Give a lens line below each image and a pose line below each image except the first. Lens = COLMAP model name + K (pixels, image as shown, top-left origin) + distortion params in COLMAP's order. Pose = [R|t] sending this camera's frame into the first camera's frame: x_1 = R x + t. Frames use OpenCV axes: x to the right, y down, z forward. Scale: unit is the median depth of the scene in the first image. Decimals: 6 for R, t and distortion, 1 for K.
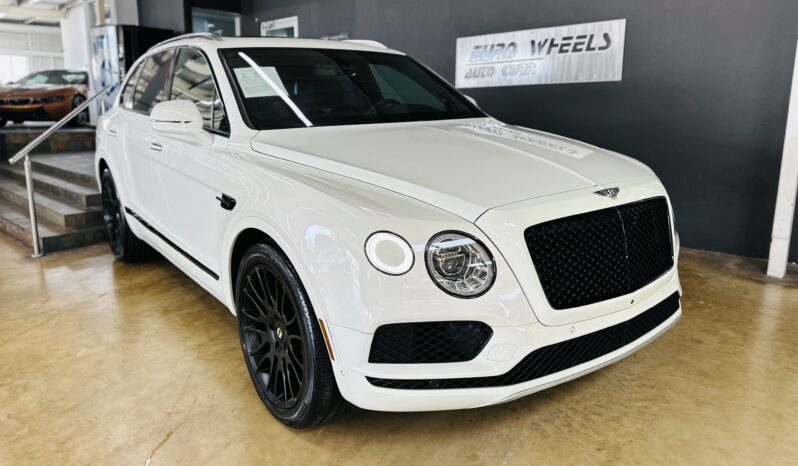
lens RADIAL K [[566.5, 0, 398.0], [0, 566.5, 222.0], [0, 0, 1]] dist [0.000628, -0.000474]
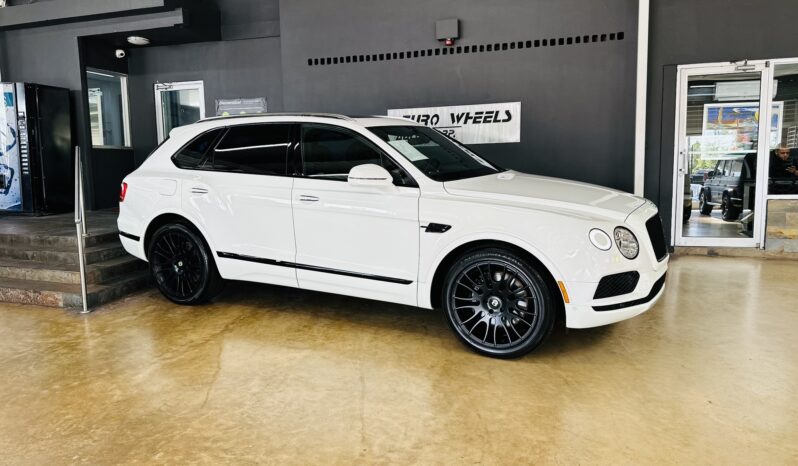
lens RADIAL K [[545.2, 0, 399.0], [0, 545.2, 233.0], [0, 0, 1]] dist [0.067220, -0.000708]
pose [[0.910317, -0.072447, 0.407522, -0.476033], [0.098601, 0.994175, -0.043513, 0.015327], [-0.401996, 0.079792, 0.912158, -0.152046]]
